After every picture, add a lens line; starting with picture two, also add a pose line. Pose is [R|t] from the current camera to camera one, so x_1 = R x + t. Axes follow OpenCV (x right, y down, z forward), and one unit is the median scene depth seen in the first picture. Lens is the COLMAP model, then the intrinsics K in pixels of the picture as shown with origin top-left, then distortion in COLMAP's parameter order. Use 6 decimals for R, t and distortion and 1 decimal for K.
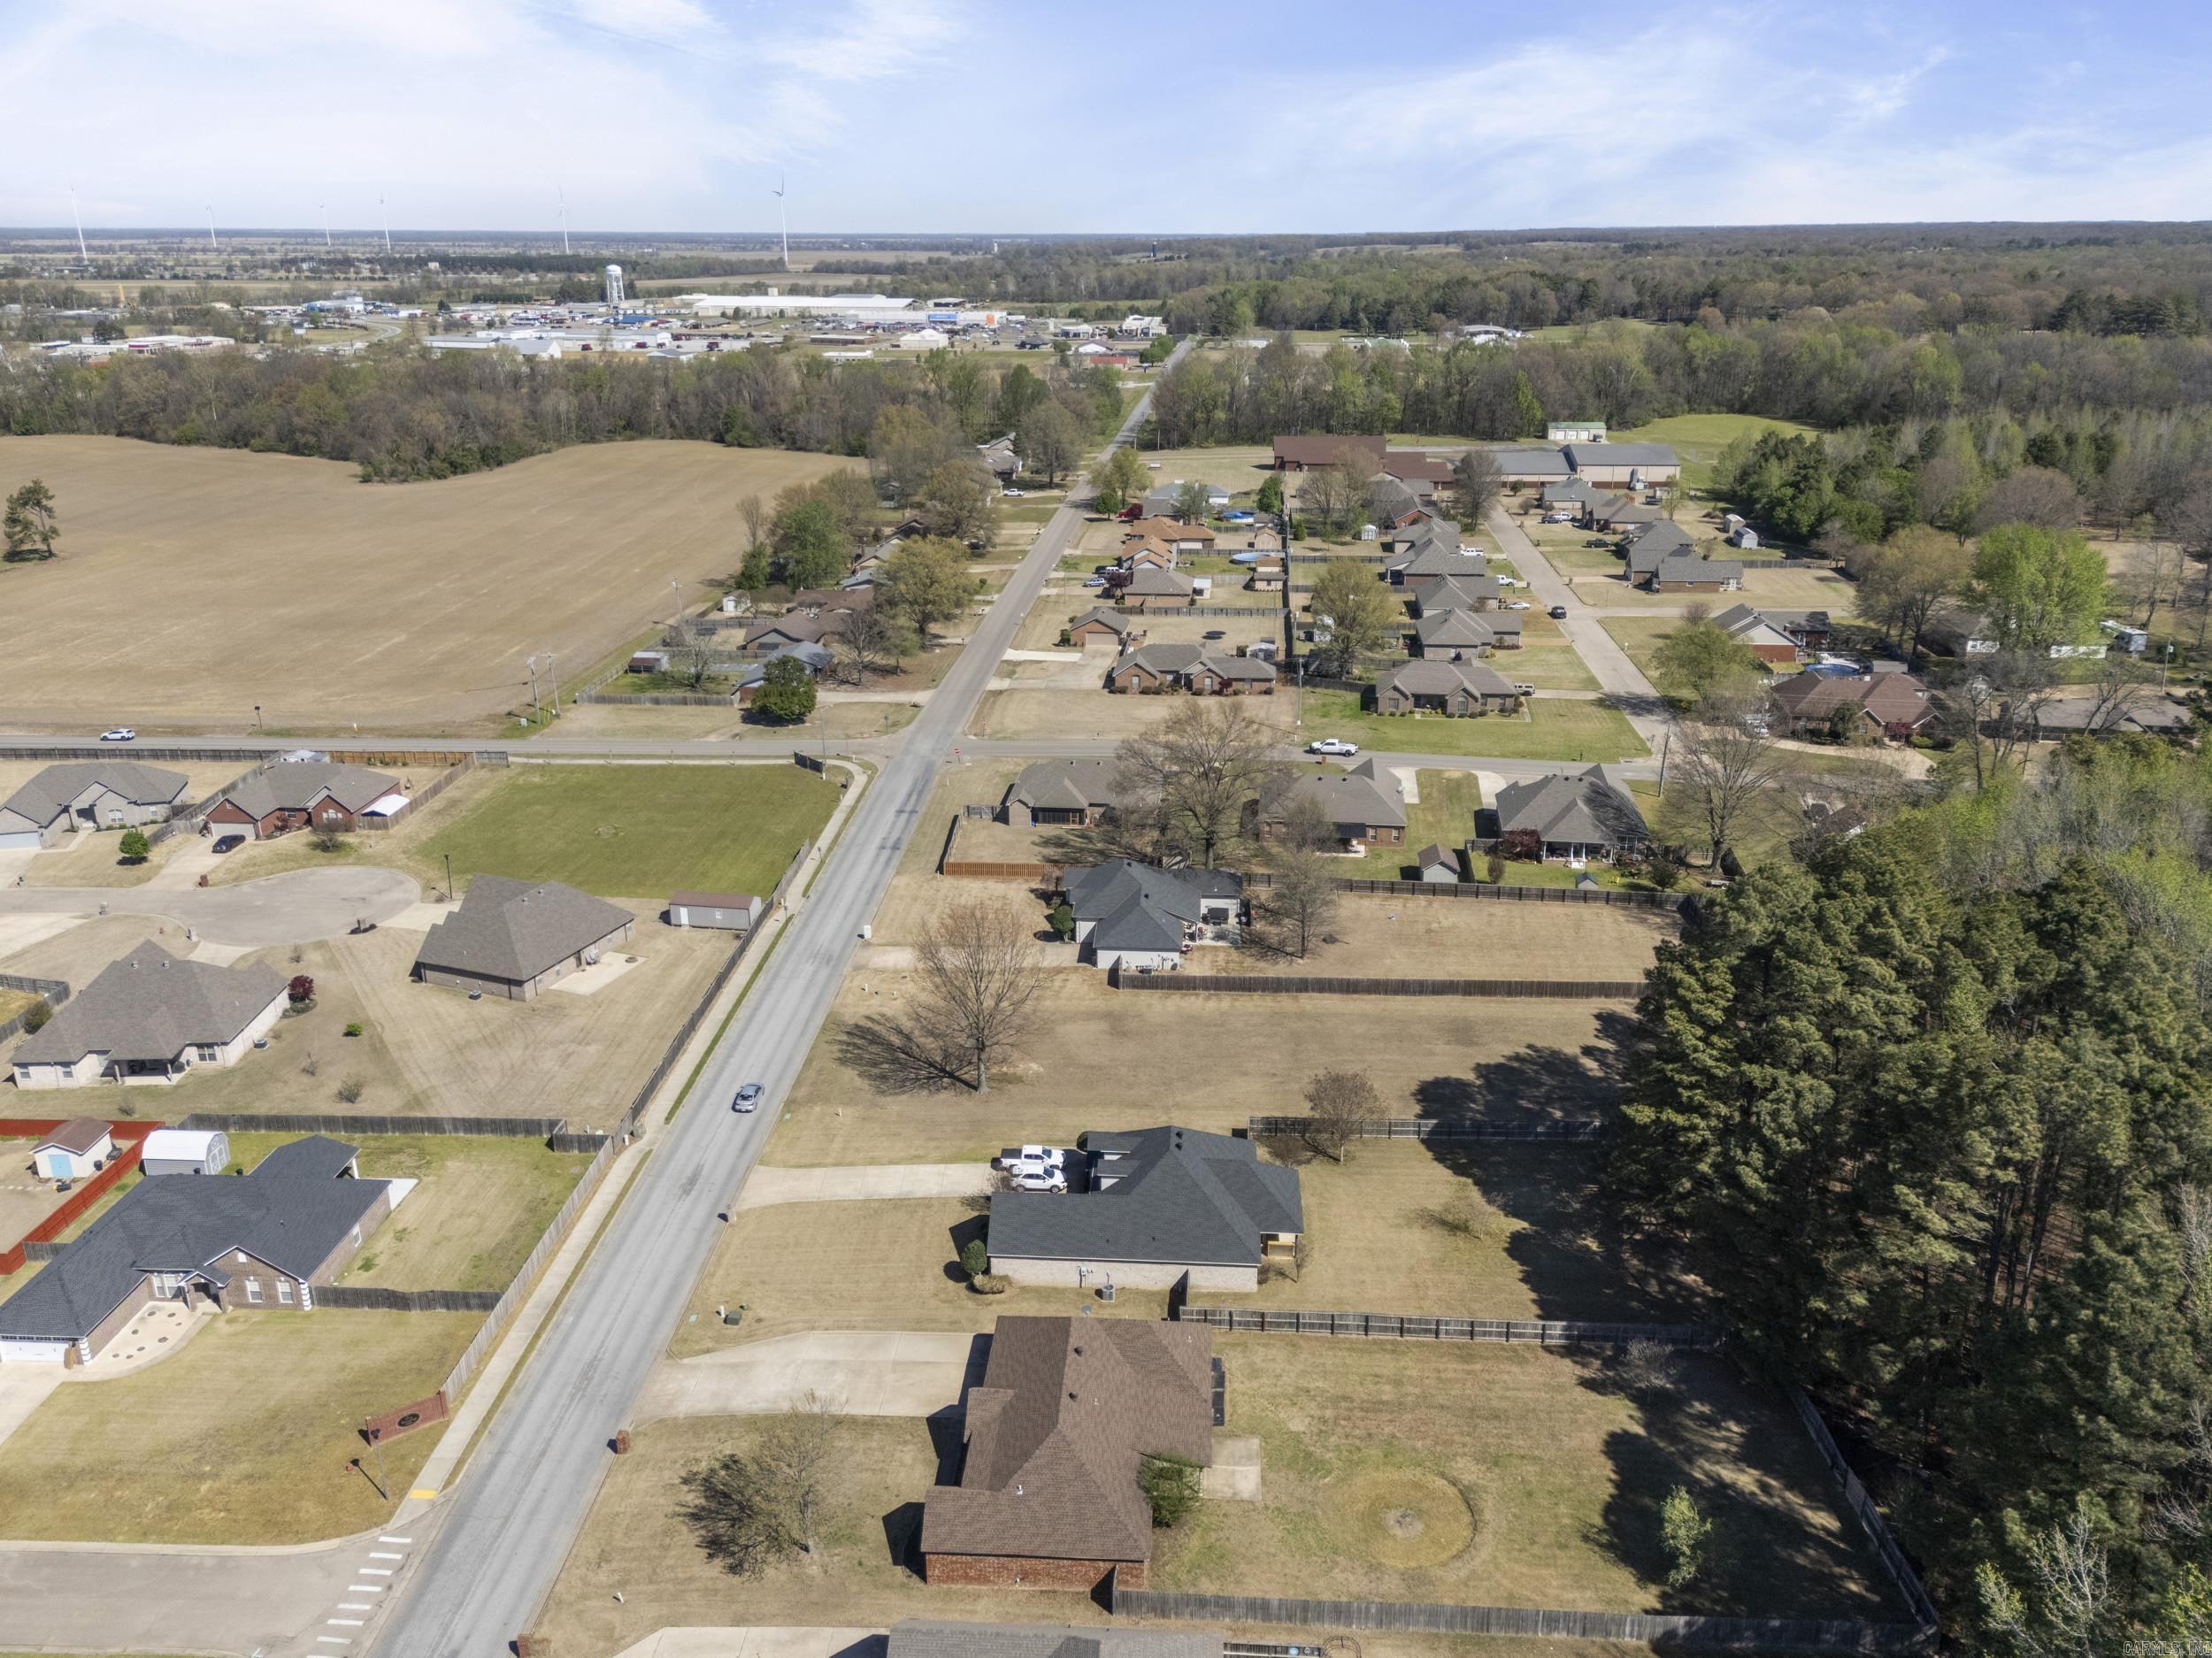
lens RADIAL K [[1641.1, 0, 1110.8], [0, 1641.1, 835.1], [0, 0, 1]] dist [0.089903, -0.101892]
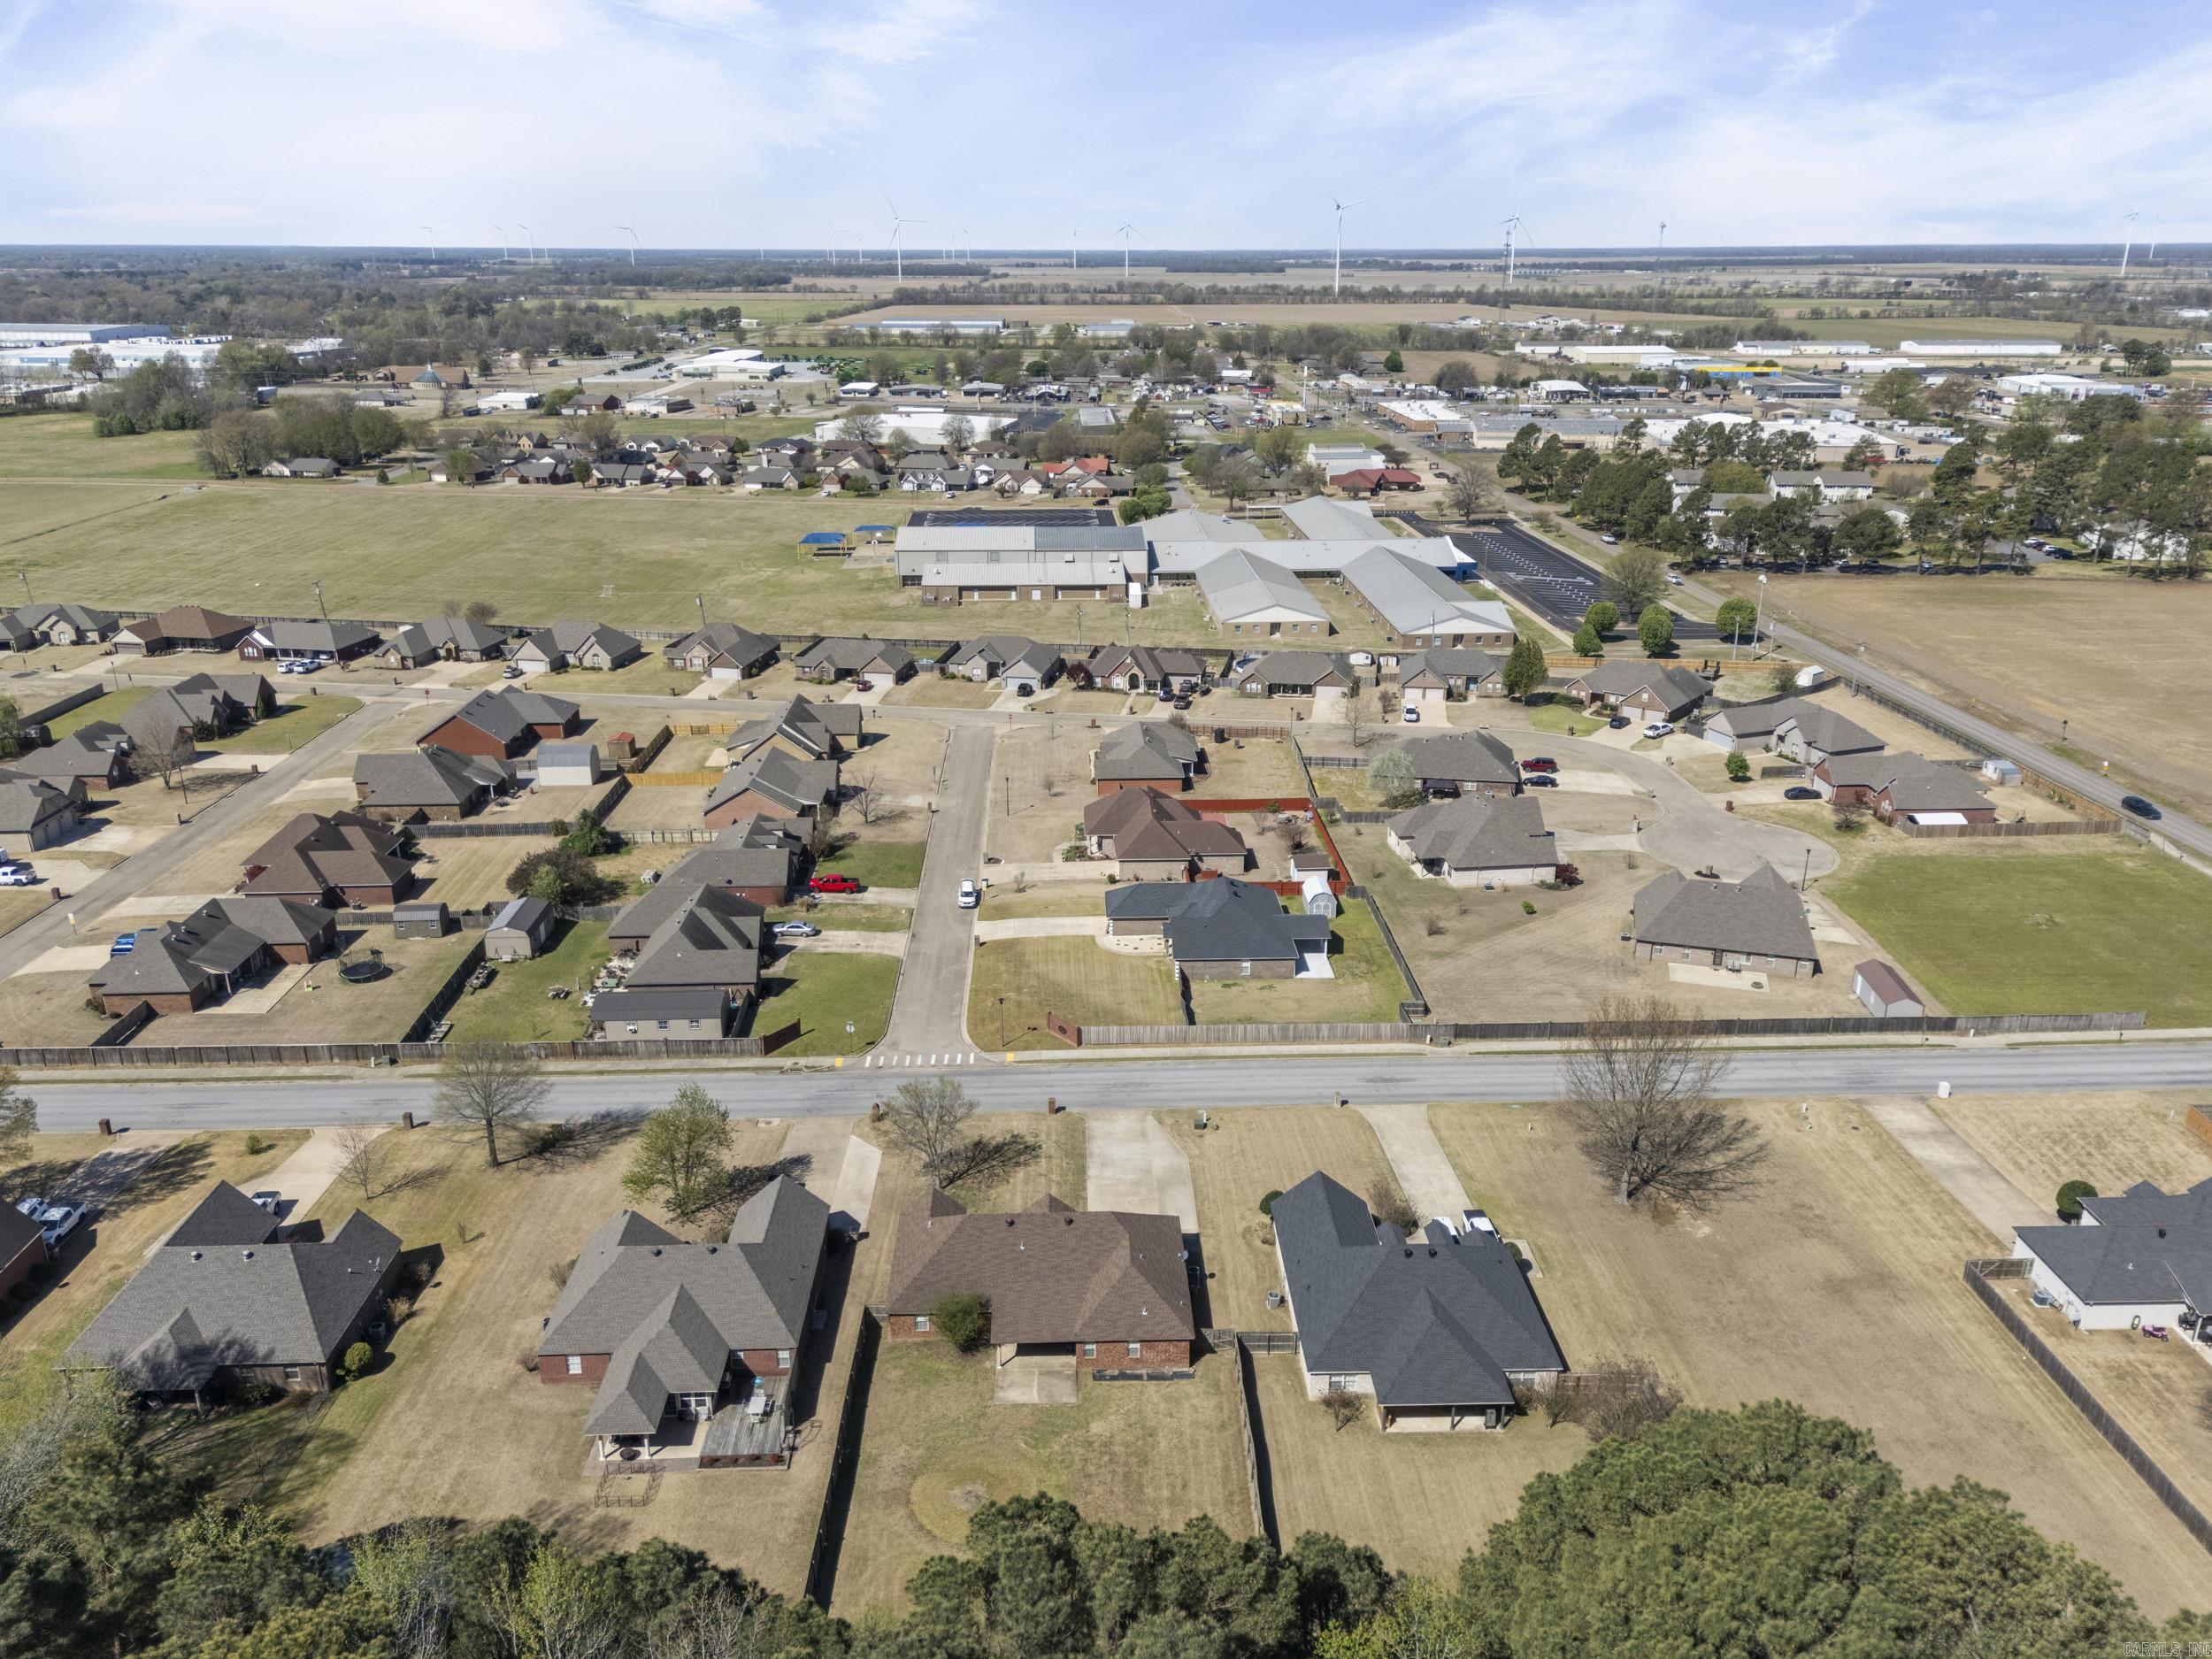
lens RADIAL K [[1616.6, 0, 1106.0], [0, 1616.6, 829.5], [0, 0, 1]] dist [0.089496, -0.102509]
pose [[0.087297, 0.334863, -0.938214, 0.467040], [-0.339722, 0.895360, 0.287958, -0.130907], [0.936466, 0.293594, 0.191923, 0.356366]]
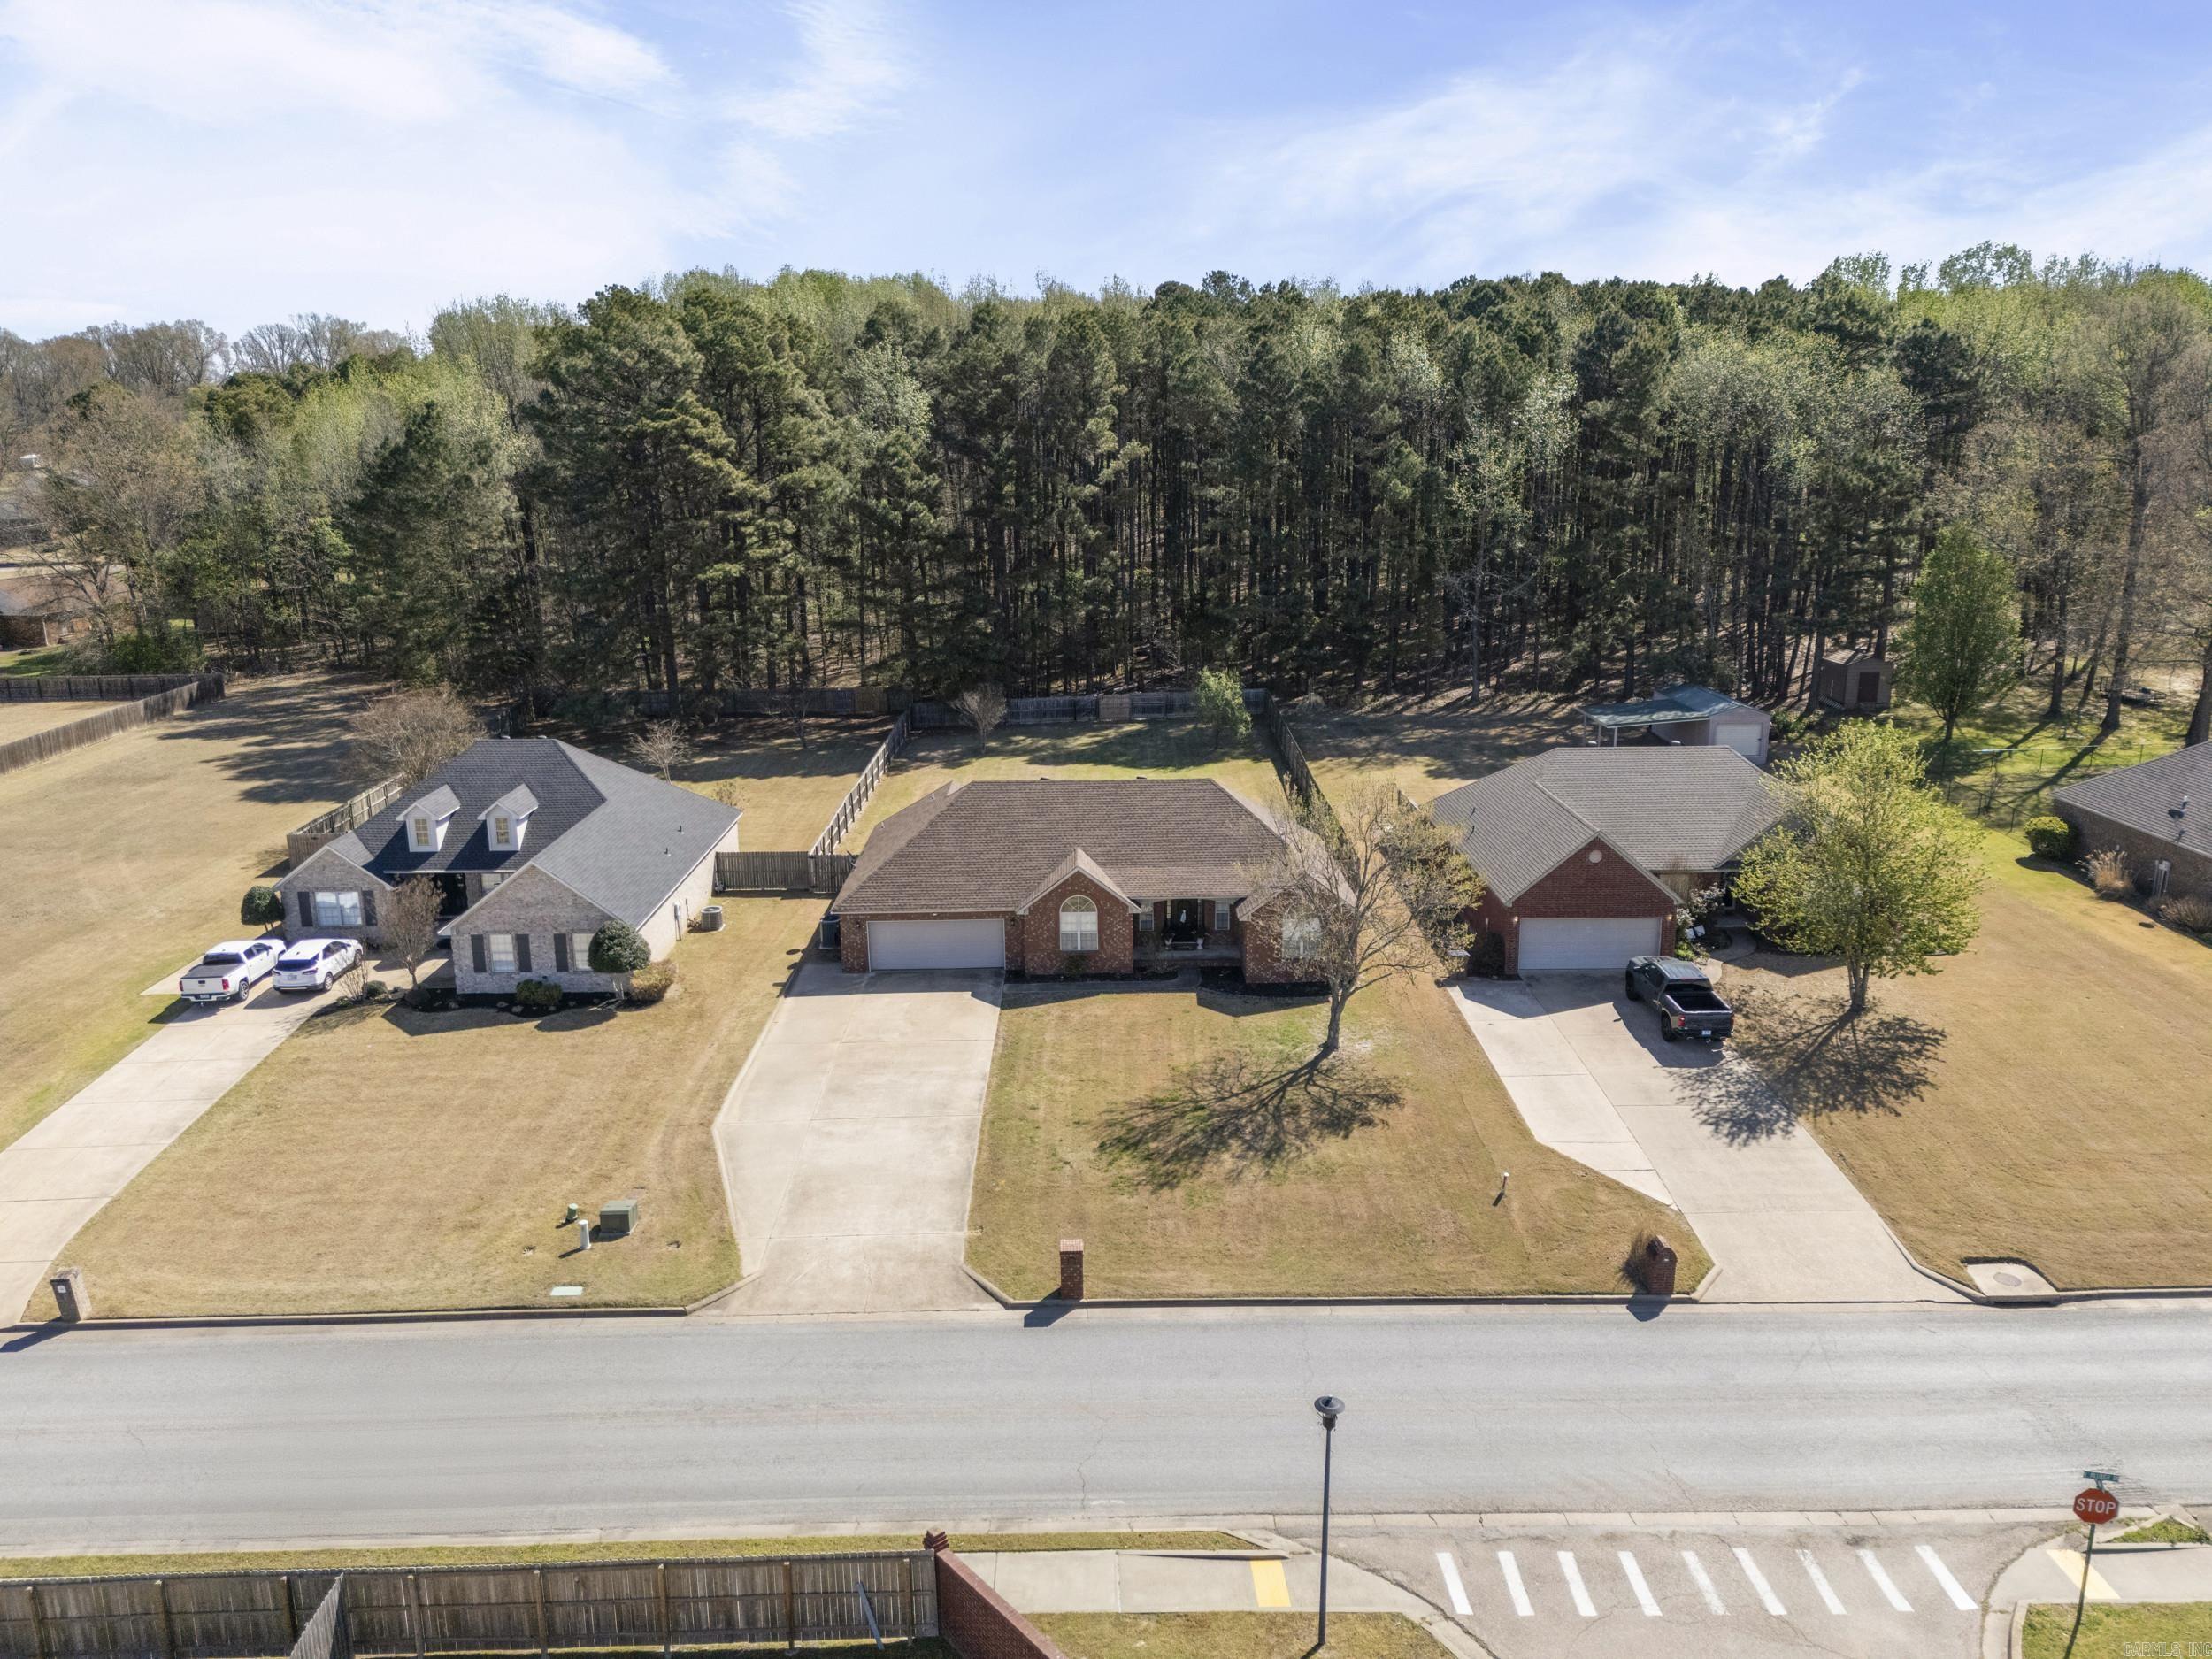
lens RADIAL K [[1616.6, 0, 1106.0], [0, 1616.6, 829.5], [0, 0, 1]] dist [0.089496, -0.102509]
pose [[-0.072294, -0.240038, 0.968068, -0.334951], [0.347966, 0.903552, 0.250027, 0.082665], [-0.934715, 0.354931, 0.018203, 0.475203]]
